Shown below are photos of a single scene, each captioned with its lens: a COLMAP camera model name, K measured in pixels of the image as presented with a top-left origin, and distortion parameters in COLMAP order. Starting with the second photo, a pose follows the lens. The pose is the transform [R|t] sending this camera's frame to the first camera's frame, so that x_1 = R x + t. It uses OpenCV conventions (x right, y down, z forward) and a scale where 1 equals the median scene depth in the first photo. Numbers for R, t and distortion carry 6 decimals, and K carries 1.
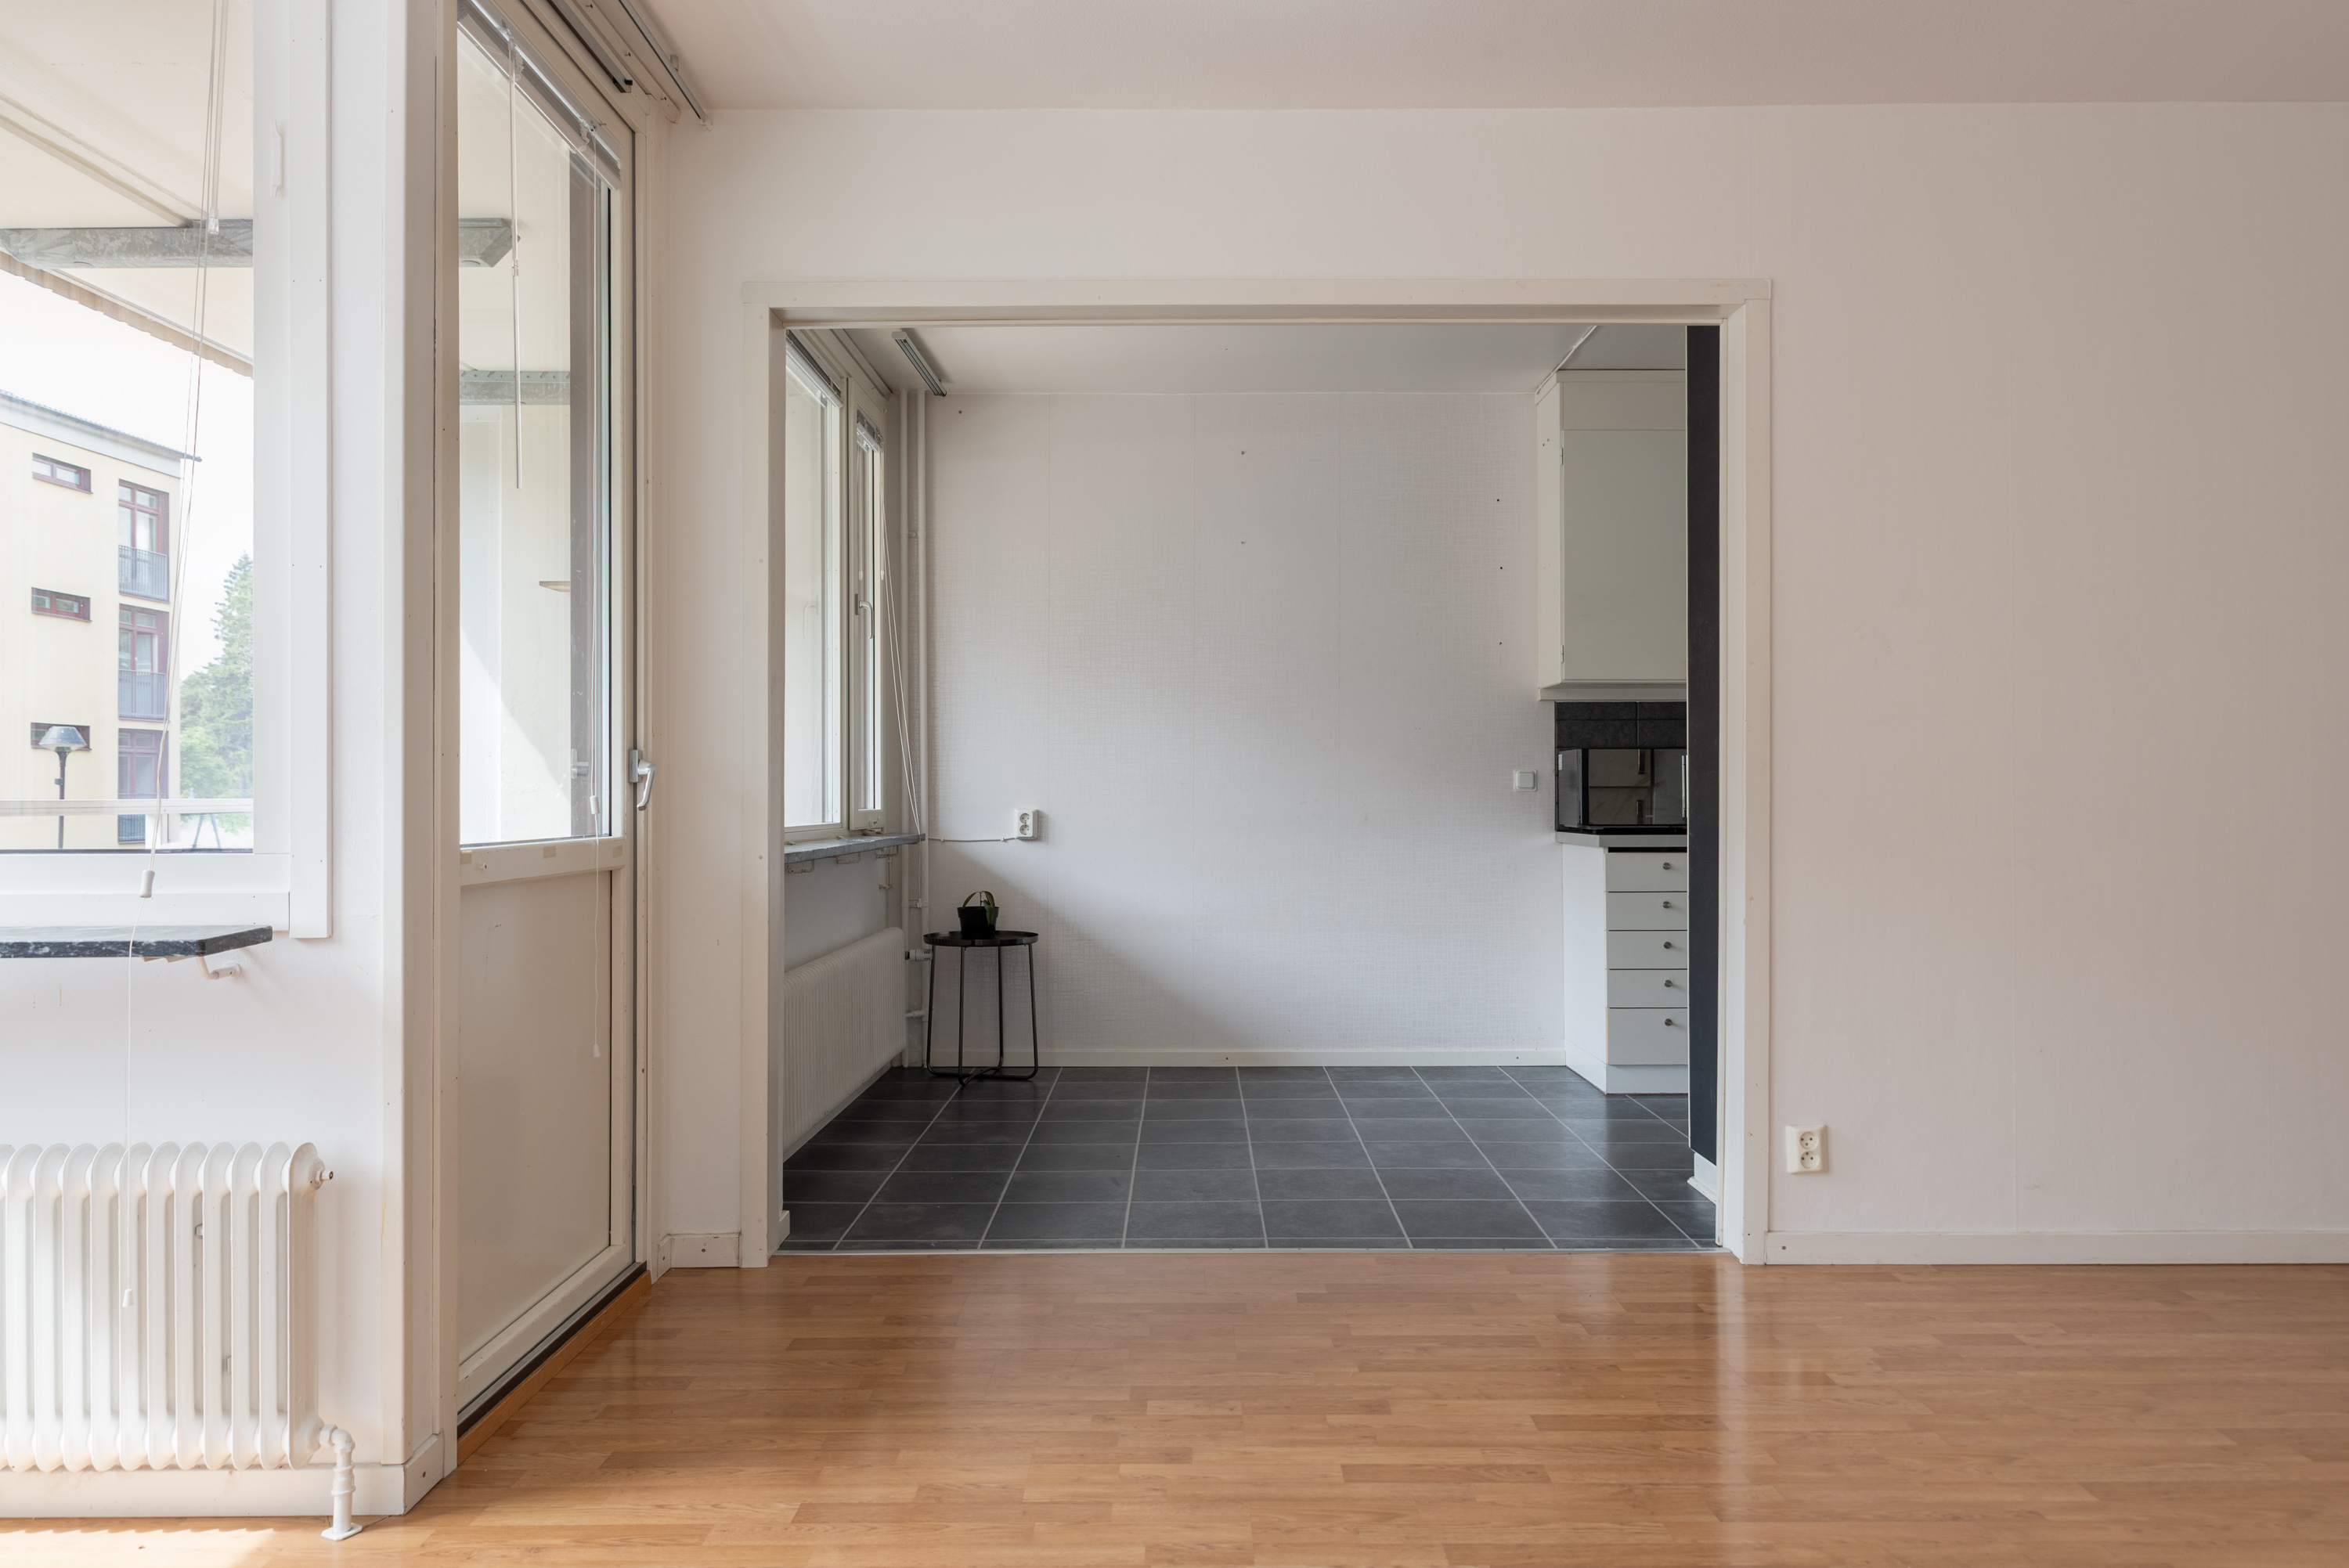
lens RADIAL K [[1603.5, 0, 1190.5], [0, 1603.5, 791.6], [0, 0, 1]] dist [0.000496, -0.000794]
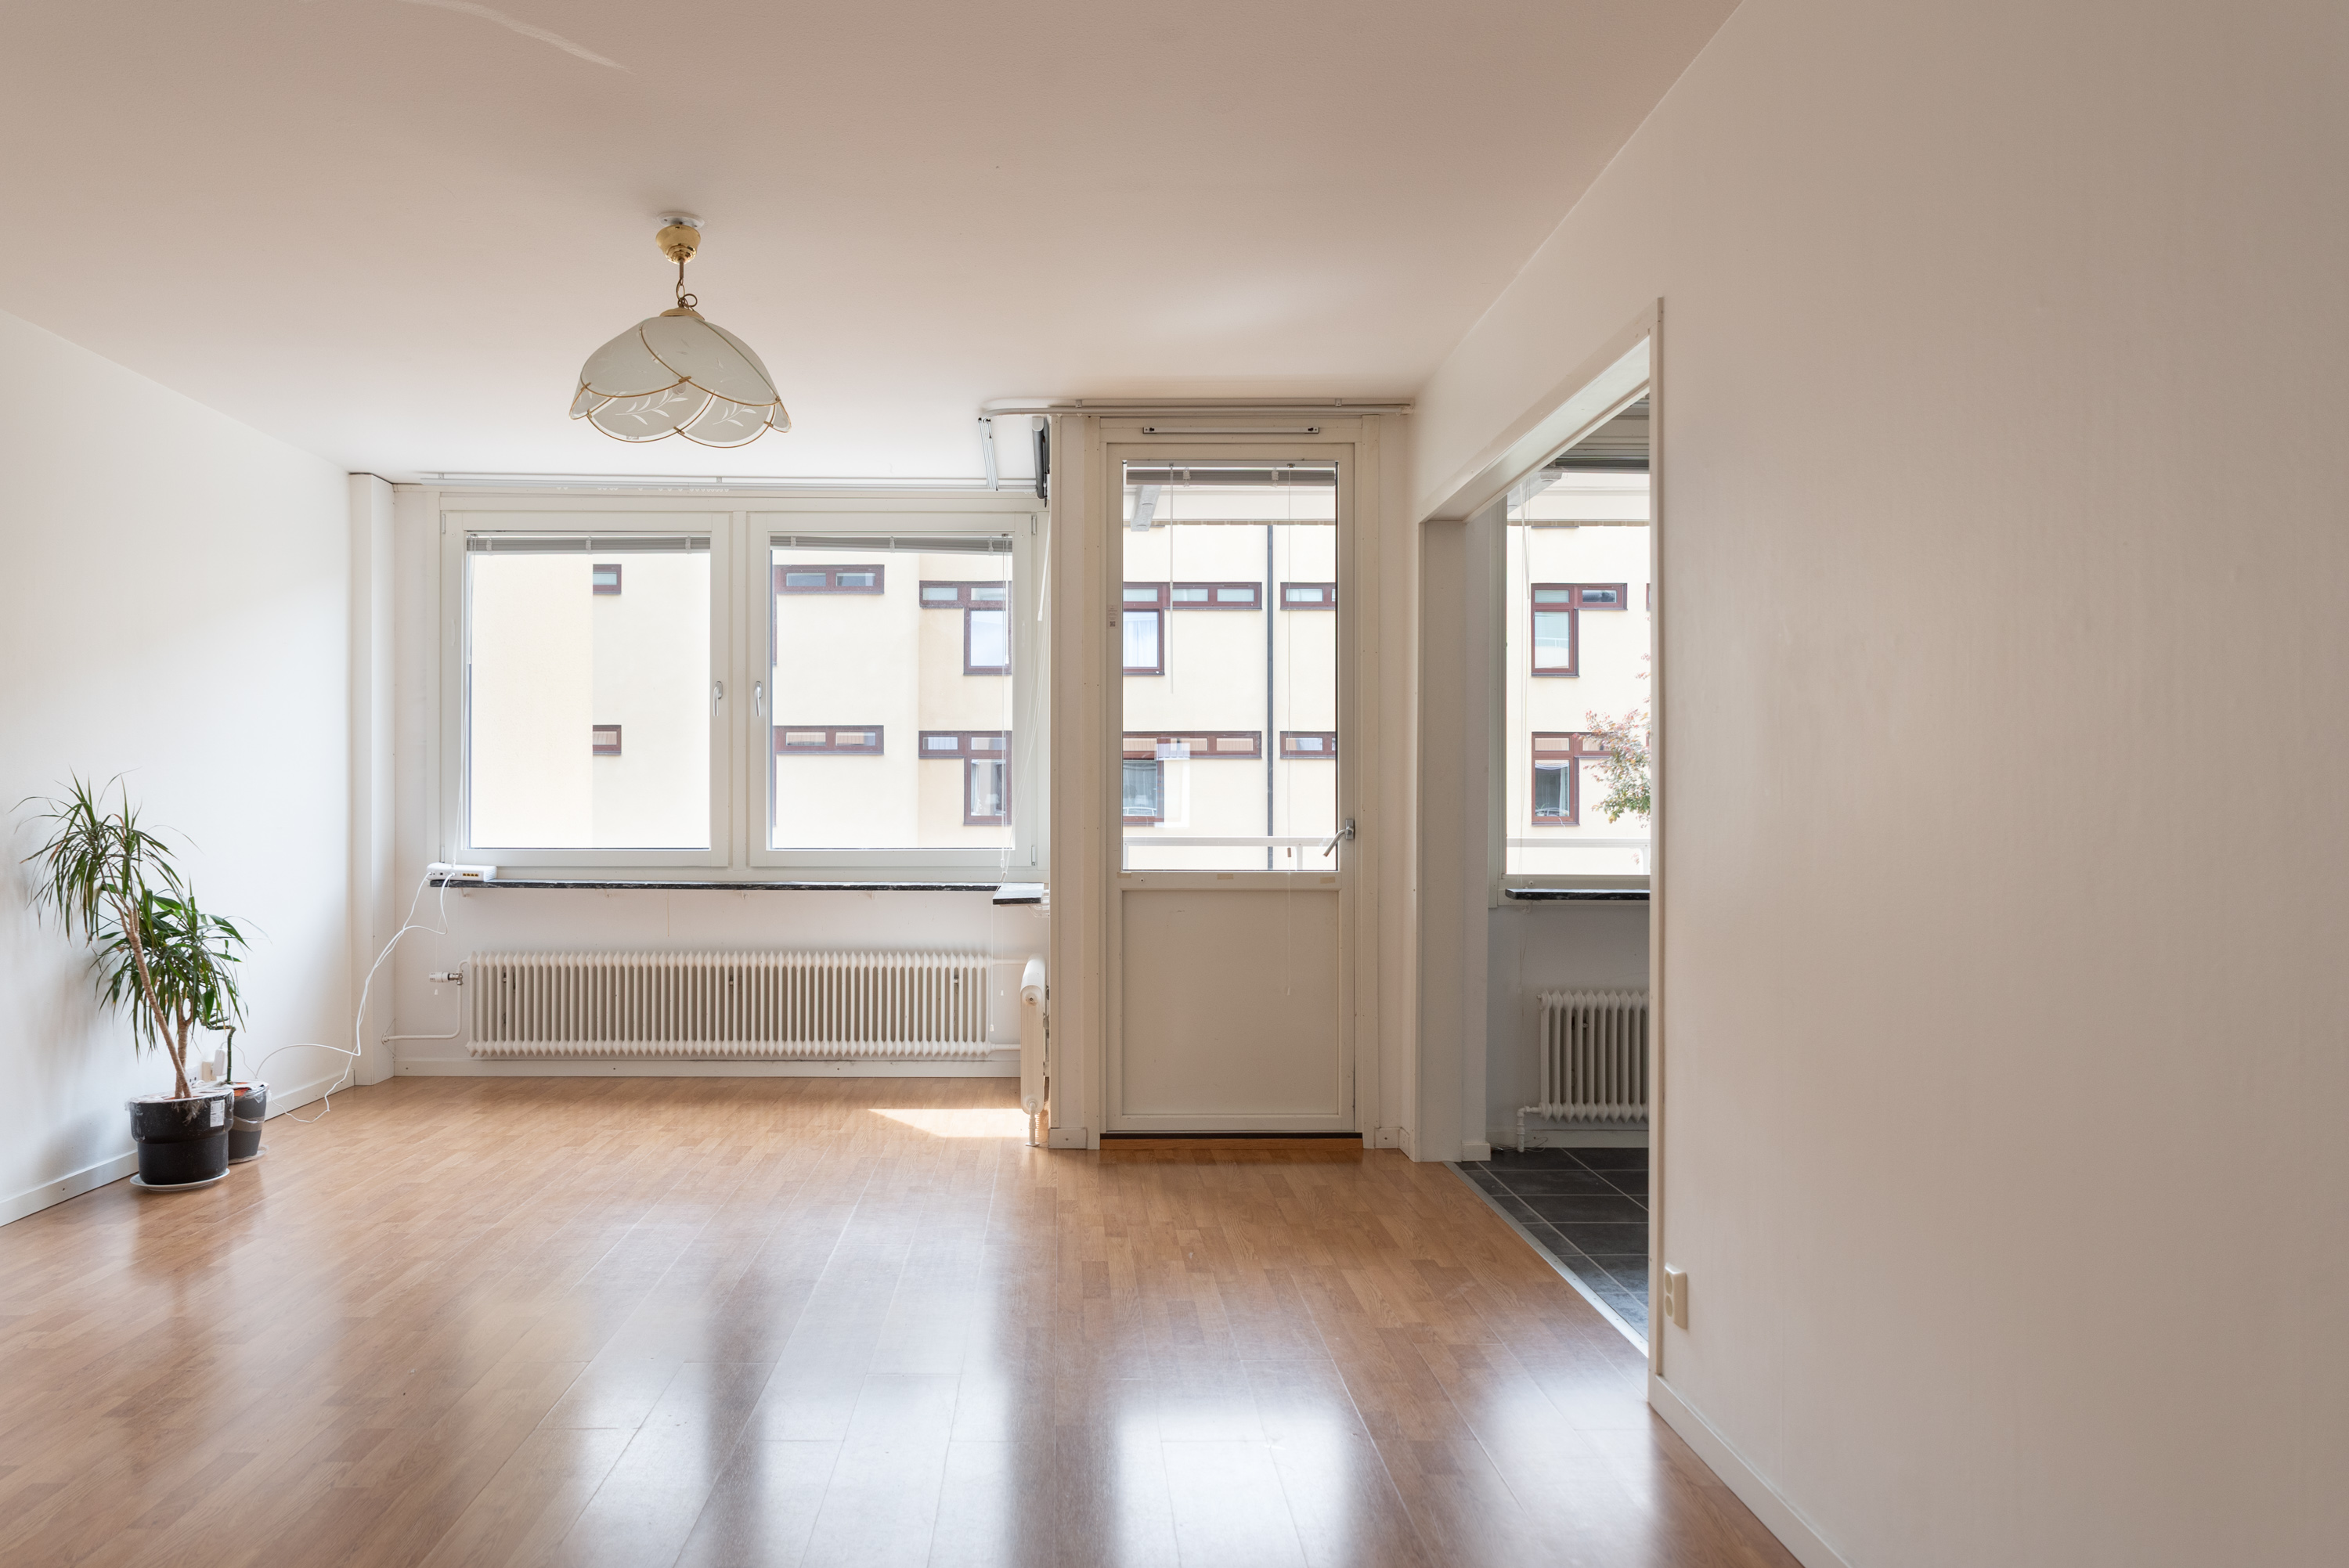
lens RADIAL K [[1648.8, 0, 1066.2], [0, 1648.8, 791.6], [0, 0, 1]] dist [0.011831, 0.004141]
pose [[-0.003370, -0.004618, -0.999984, 0.762023], [-0.001881, 0.999988, -0.004612, -0.025972], [0.999993, 0.001866, -0.003379, 0.403387]]
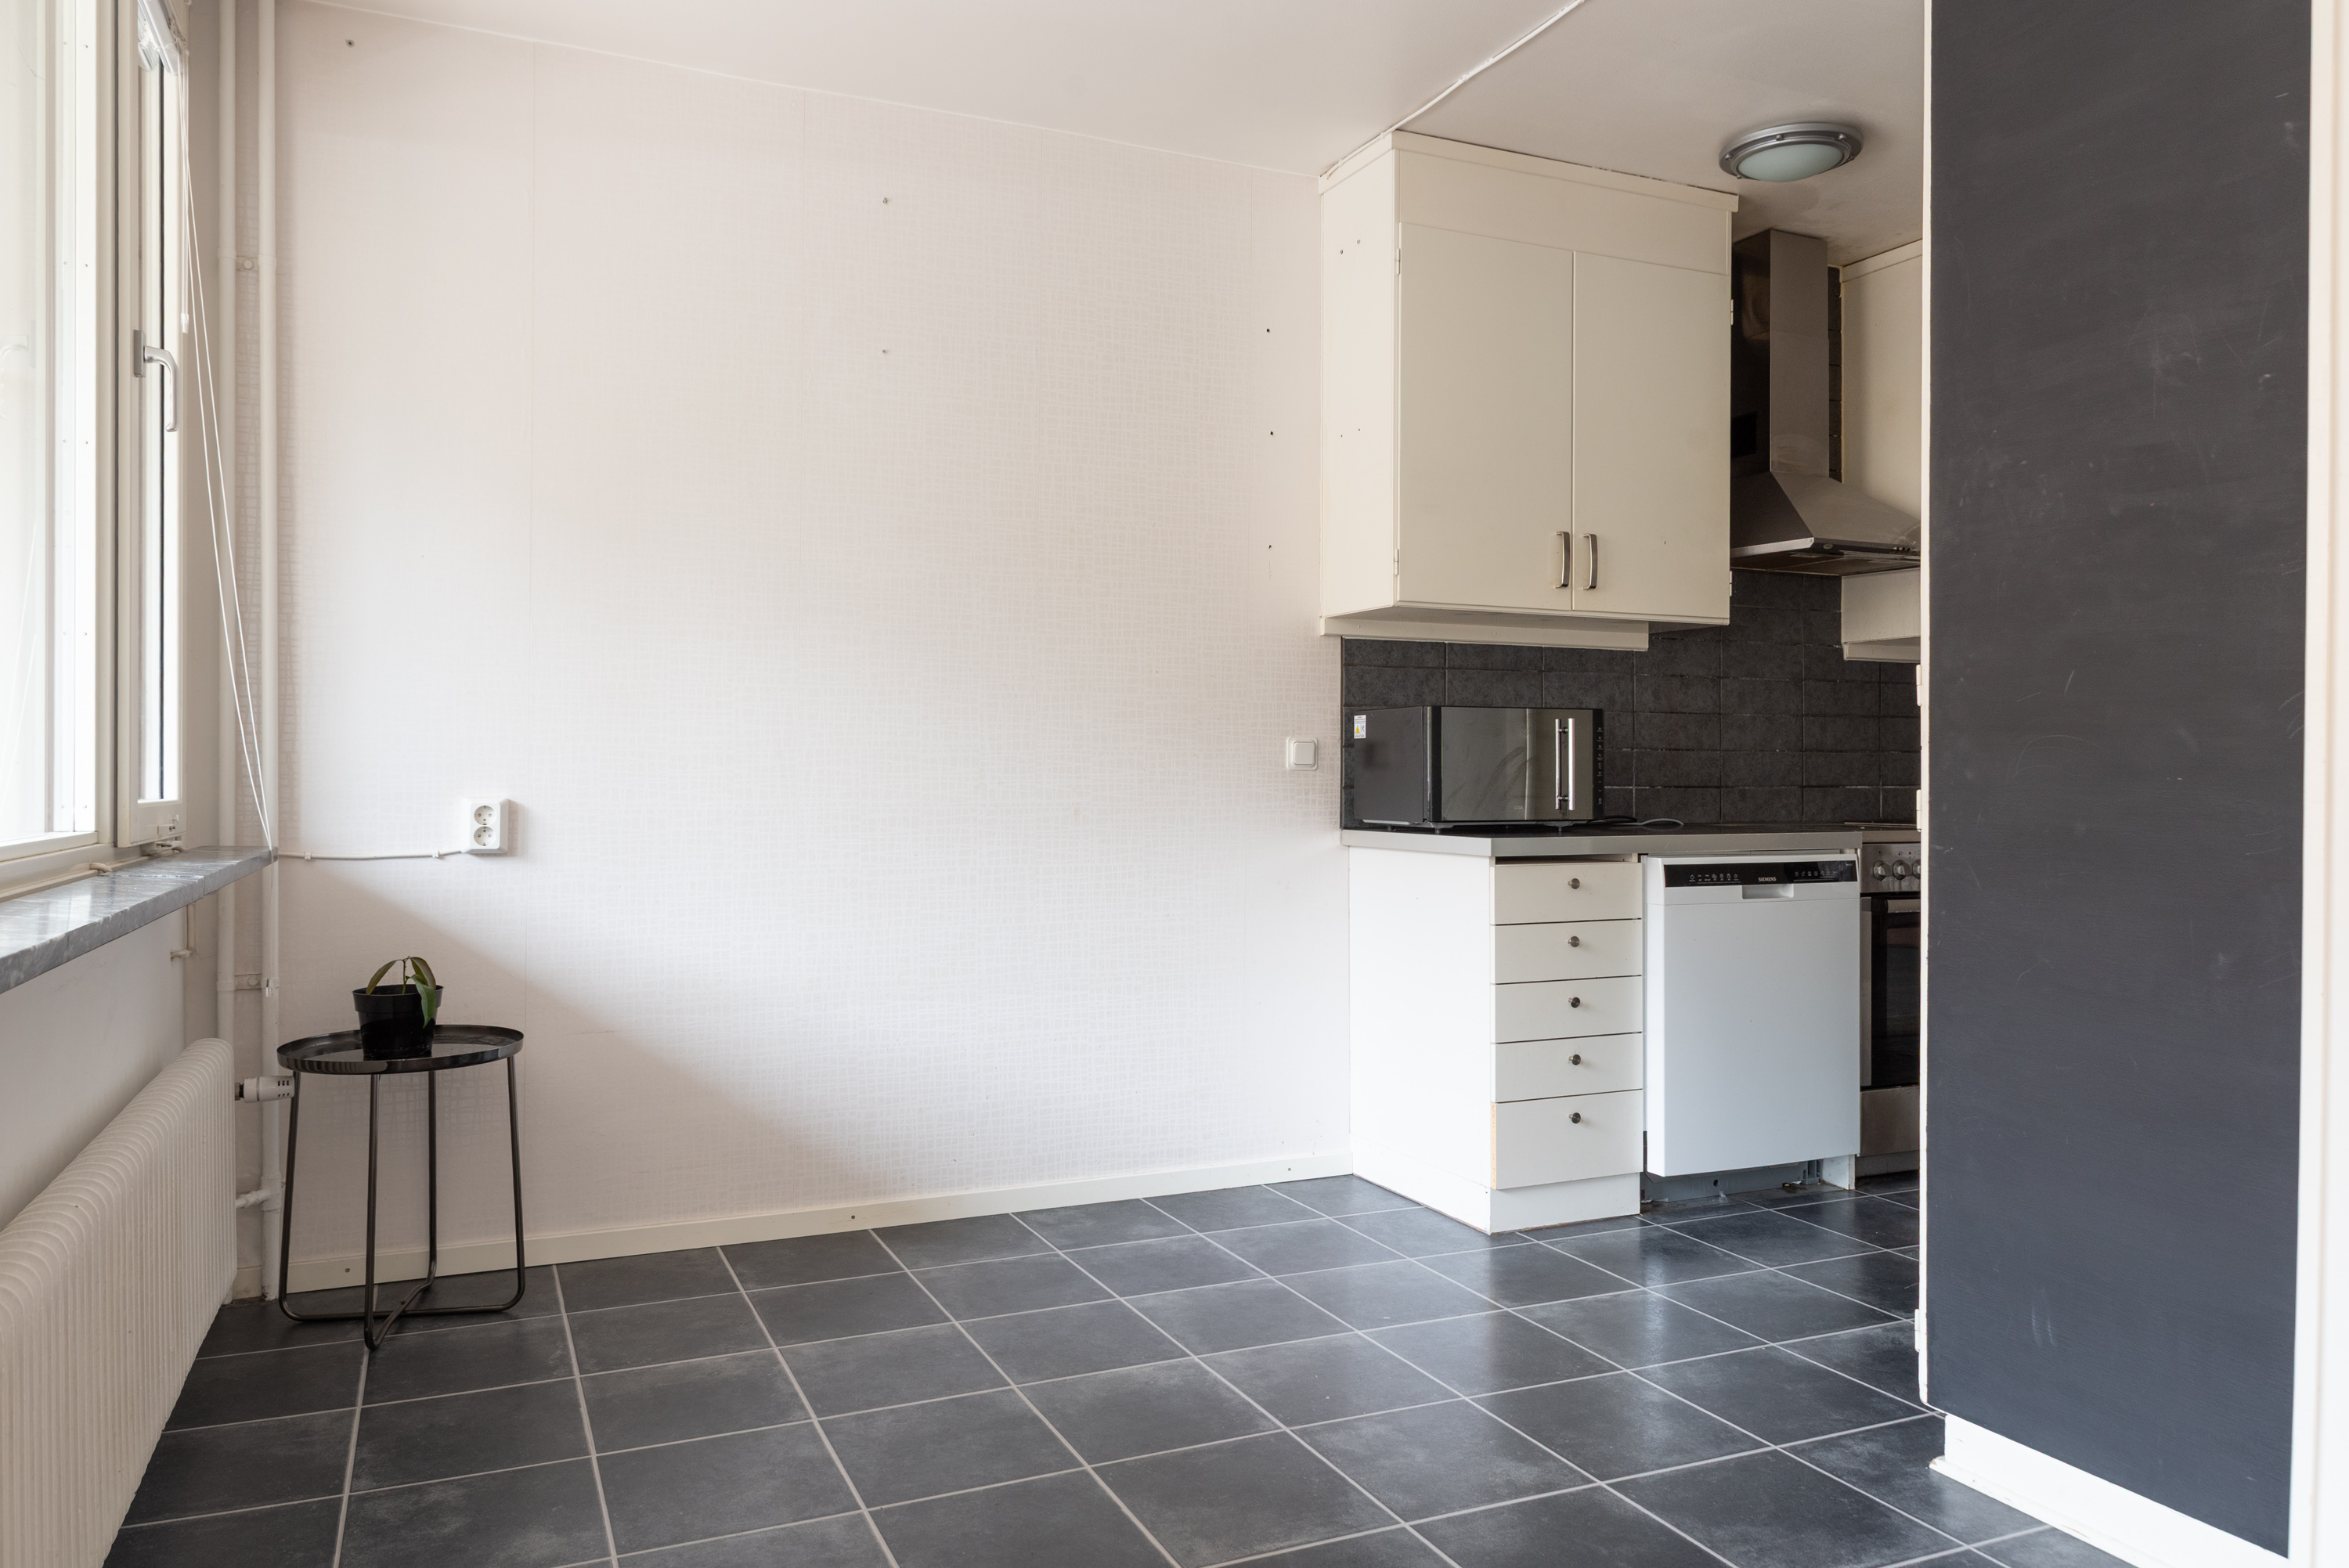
lens RADIAL K [[1583.8, 0, 1182.5], [0, 1583.8, 775.1], [0, 0, 1]] dist [-0.001560, -0.002724]
pose [[0.911707, 0.003941, 0.410822, -0.109544], [-0.004937, 0.999987, 0.001363, 0.001282], [-0.410811, -0.003271, 0.911715, 0.422811]]
